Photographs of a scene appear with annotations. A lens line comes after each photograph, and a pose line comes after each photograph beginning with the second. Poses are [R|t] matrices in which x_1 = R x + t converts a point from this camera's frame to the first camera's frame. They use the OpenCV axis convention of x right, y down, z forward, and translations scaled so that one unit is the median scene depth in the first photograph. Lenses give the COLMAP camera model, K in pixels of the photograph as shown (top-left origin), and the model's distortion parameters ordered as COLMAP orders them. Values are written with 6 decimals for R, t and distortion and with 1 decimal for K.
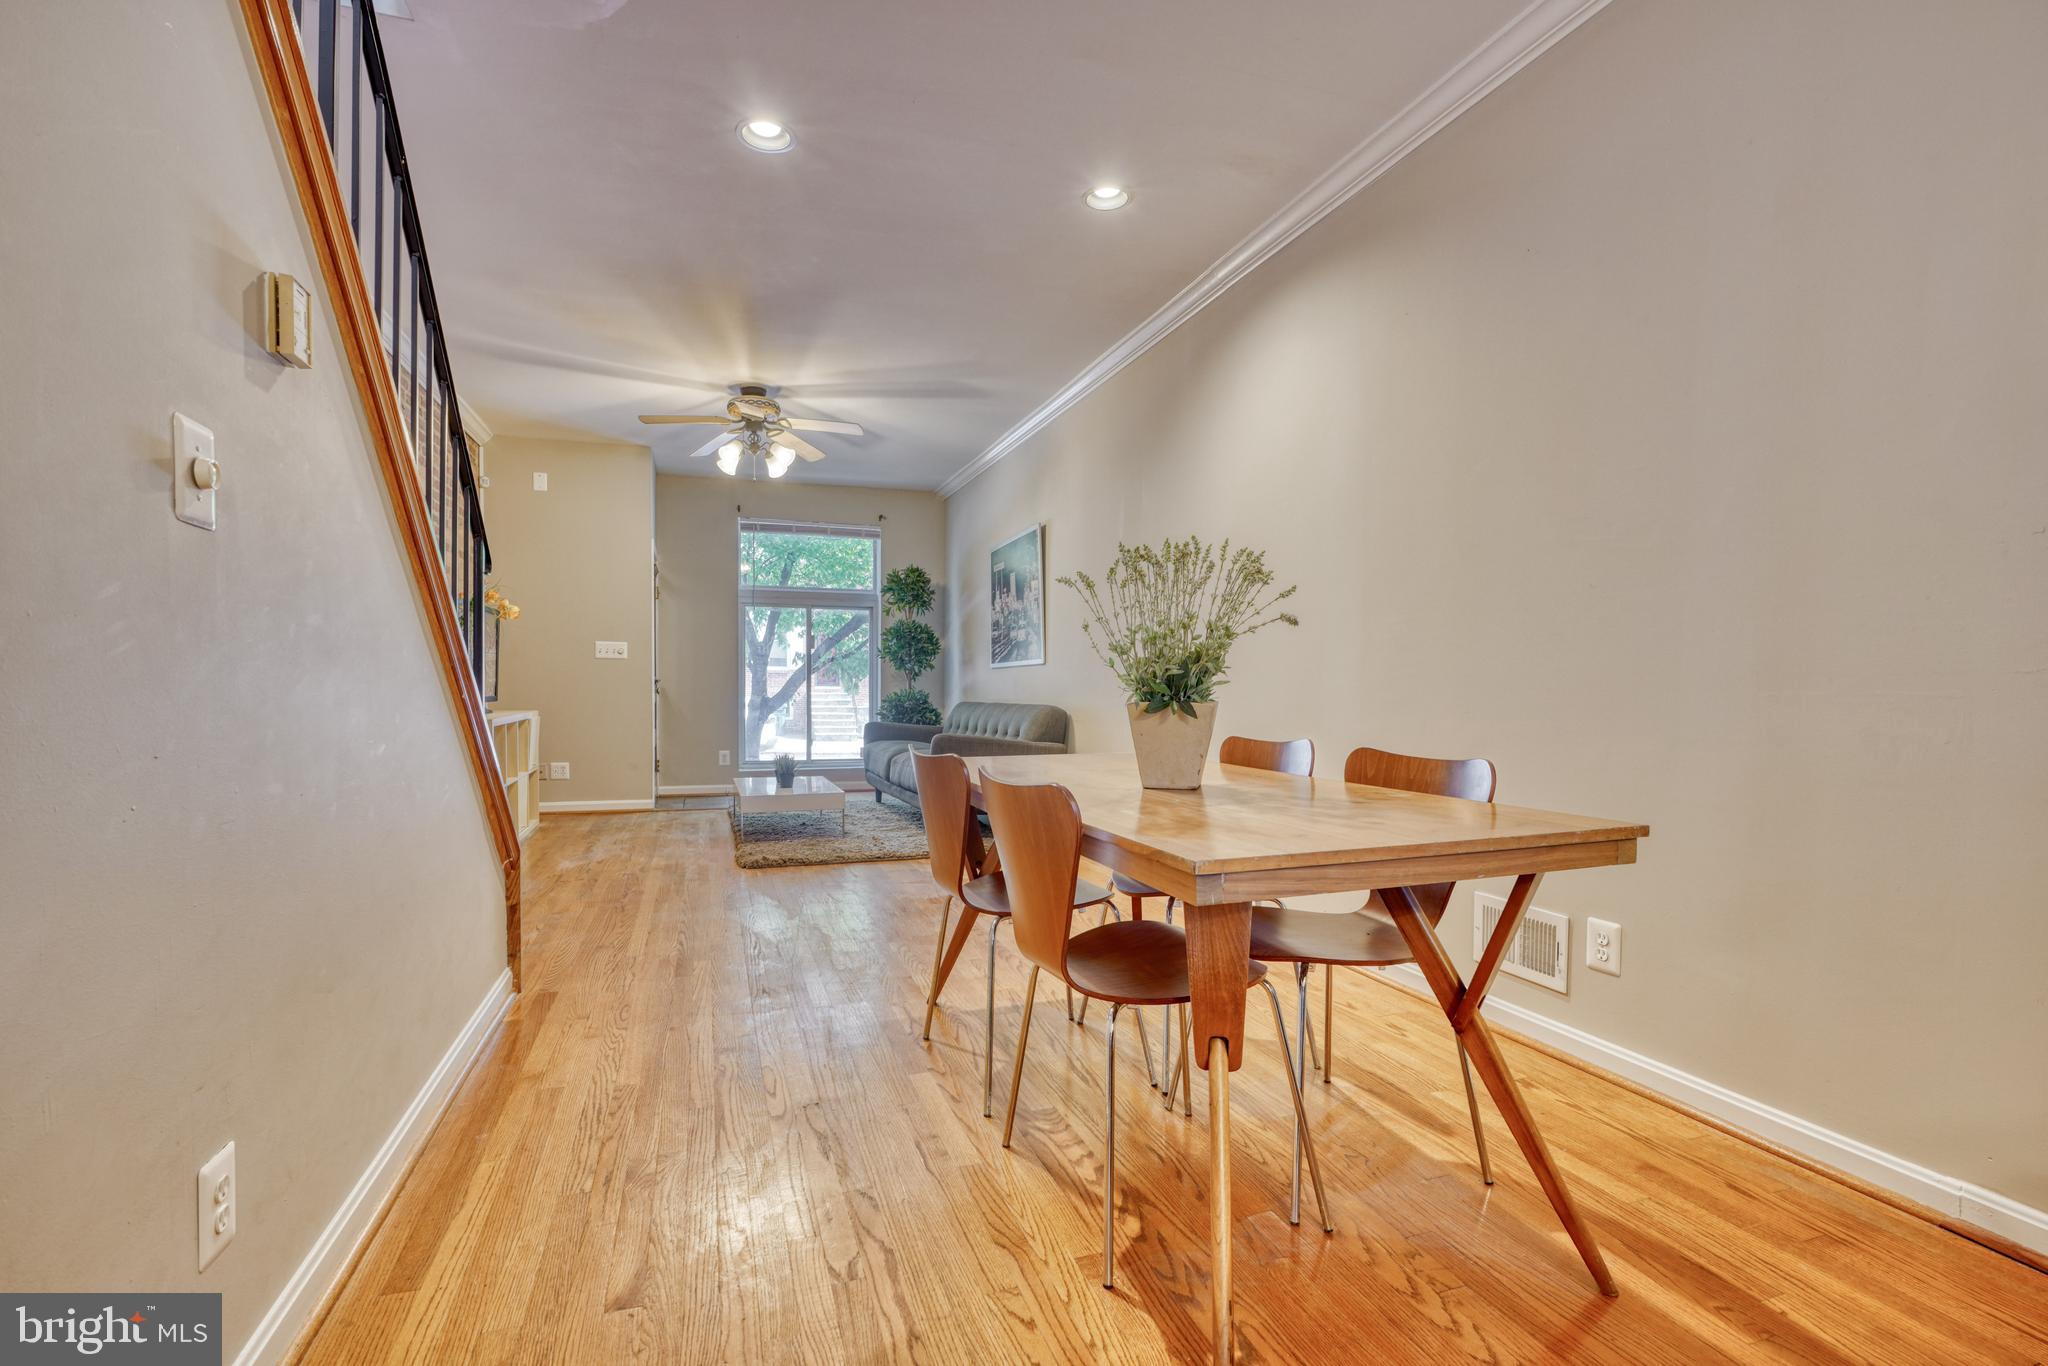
lens RADIAL K [[919.6, 0, 1009.3], [0, 919.6, 701.1], [0, 0, 1]] dist [-0.012415, 0.006220]
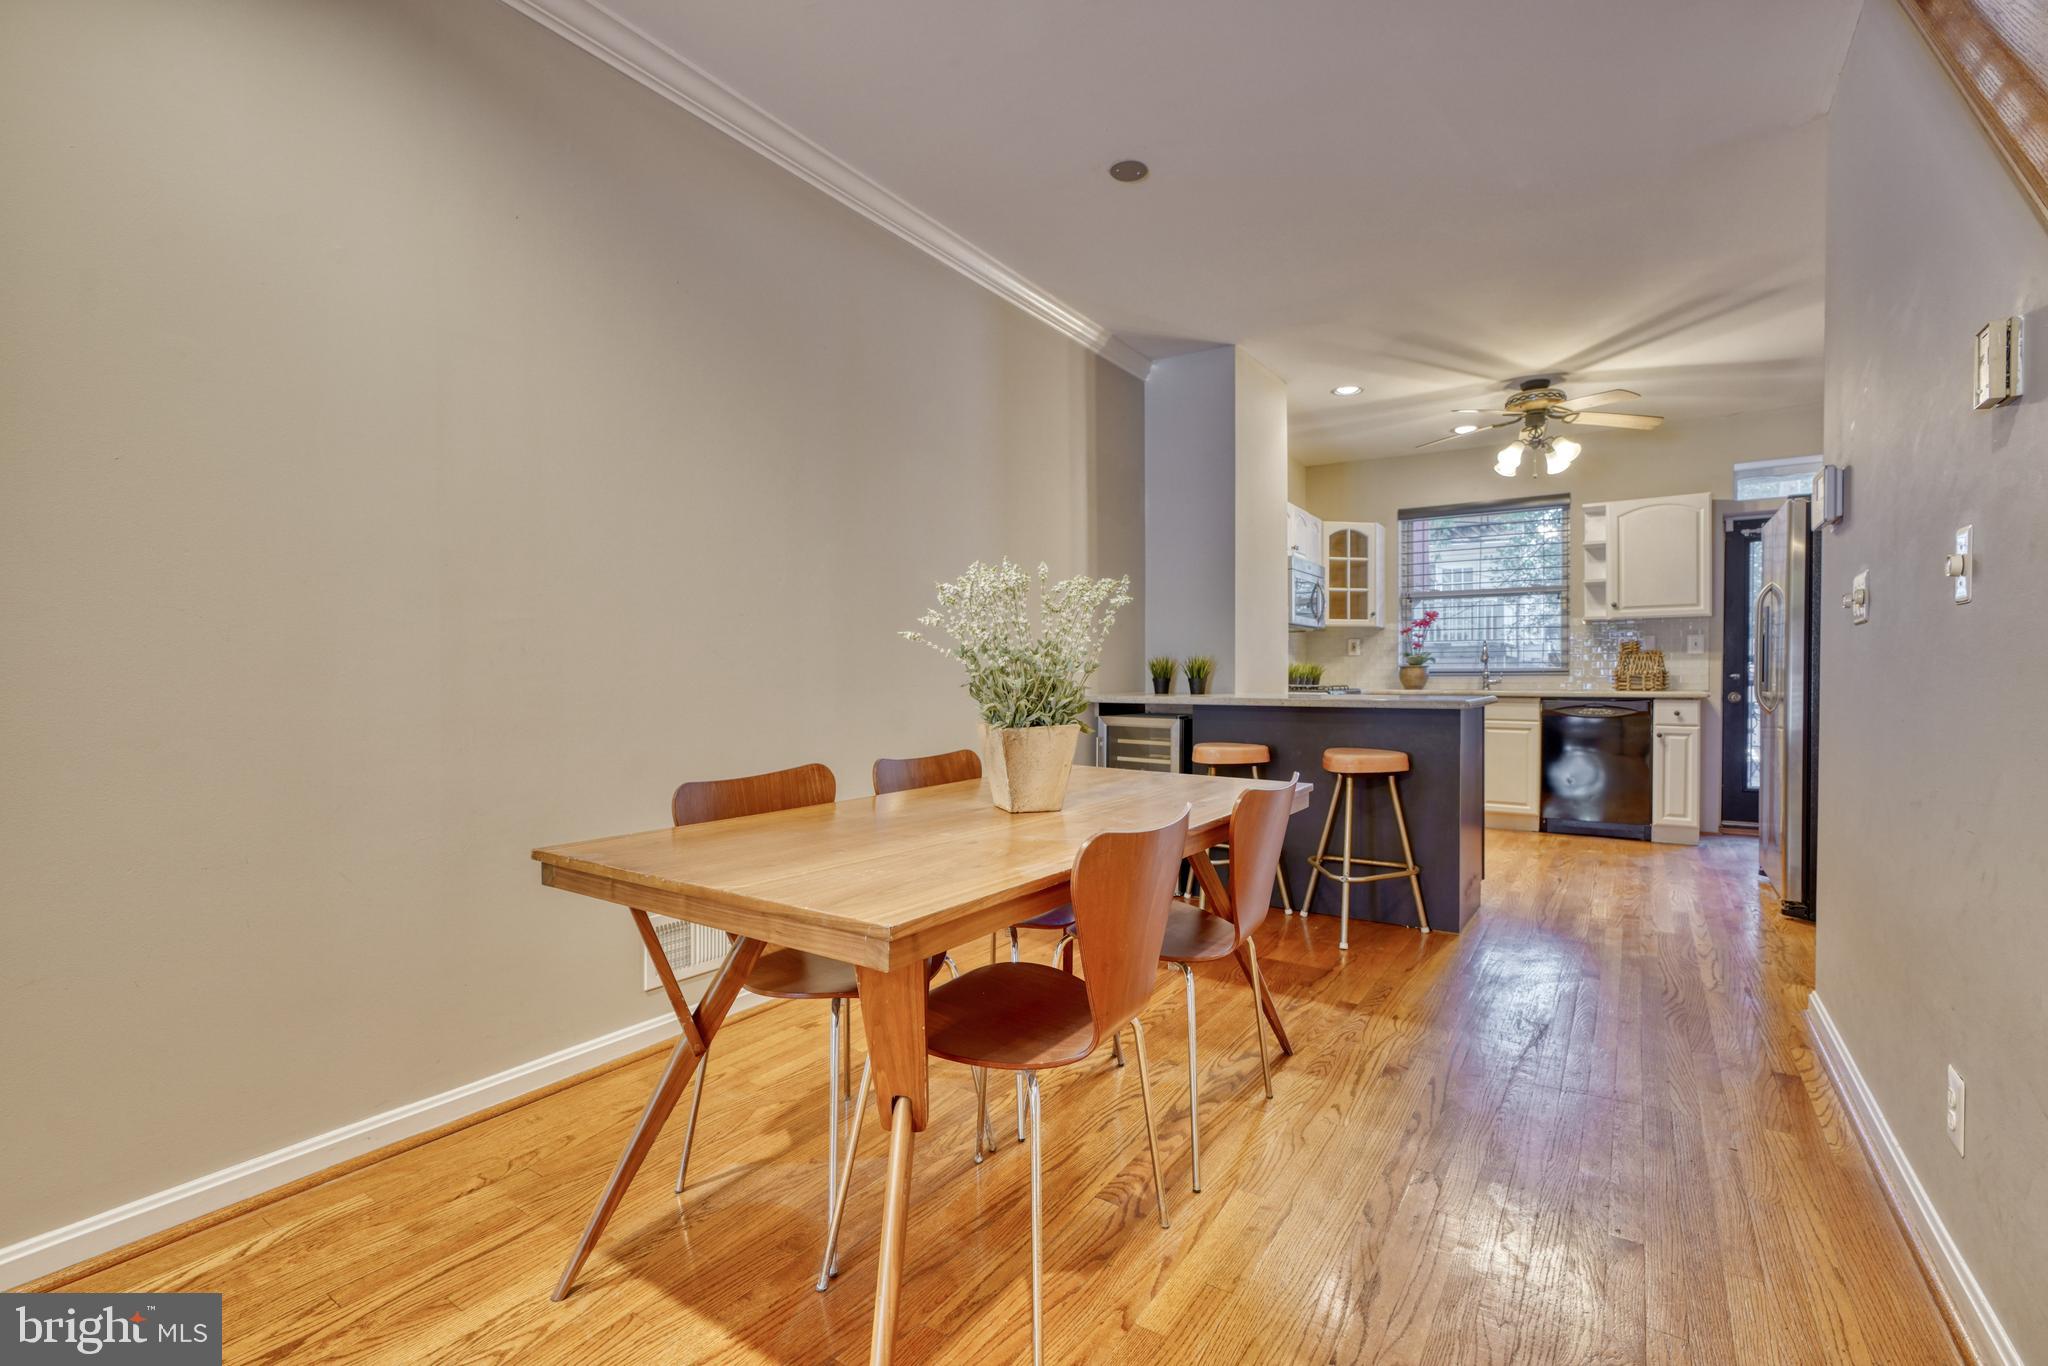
lens RADIAL K [[919.6, 0, 1029.2], [0, 919.6, 685.3], [0, 0, 1]] dist [-0.012415, 0.006220]
pose [[-0.616785, -0.015329, 0.786982, -0.215189], [0.012675, 0.999487, 0.029402, -0.024786], [-0.787029, 0.028110, -0.616275, 0.575864]]
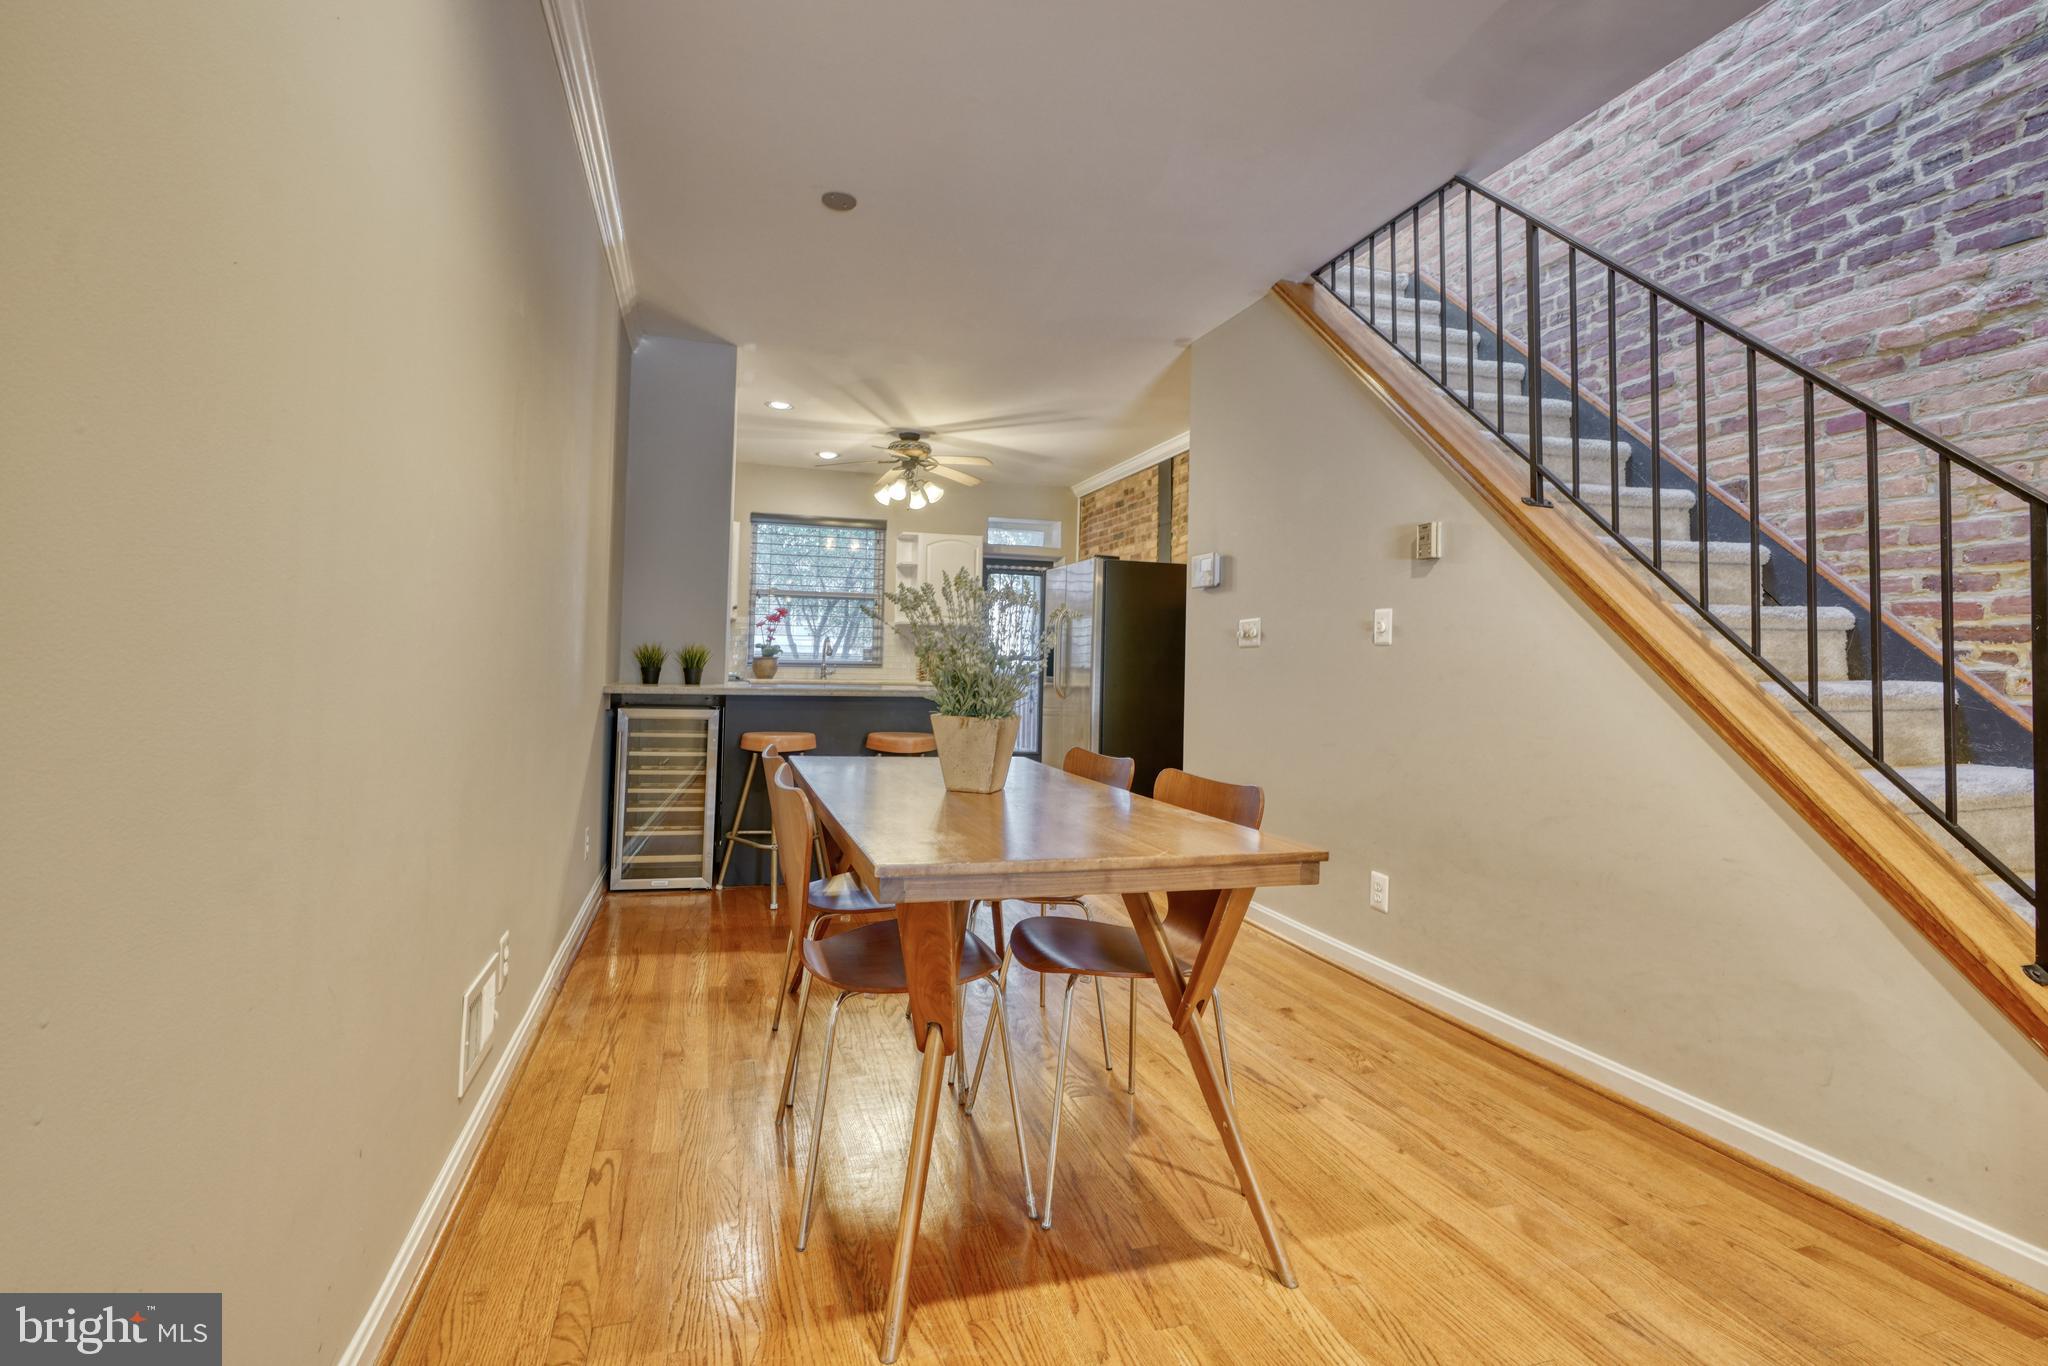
lens RADIAL K [[948.0, 0, 1006.5], [0, 948.0, 628.1], [0, 0, 1]] dist [-0.023922, 0.000005]
pose [[-0.999580, -0.025524, 0.013698, 0.045004], [-0.025826, 0.999418, -0.022294, -0.028521], [-0.013121, -0.022638, -0.999658, 0.773198]]
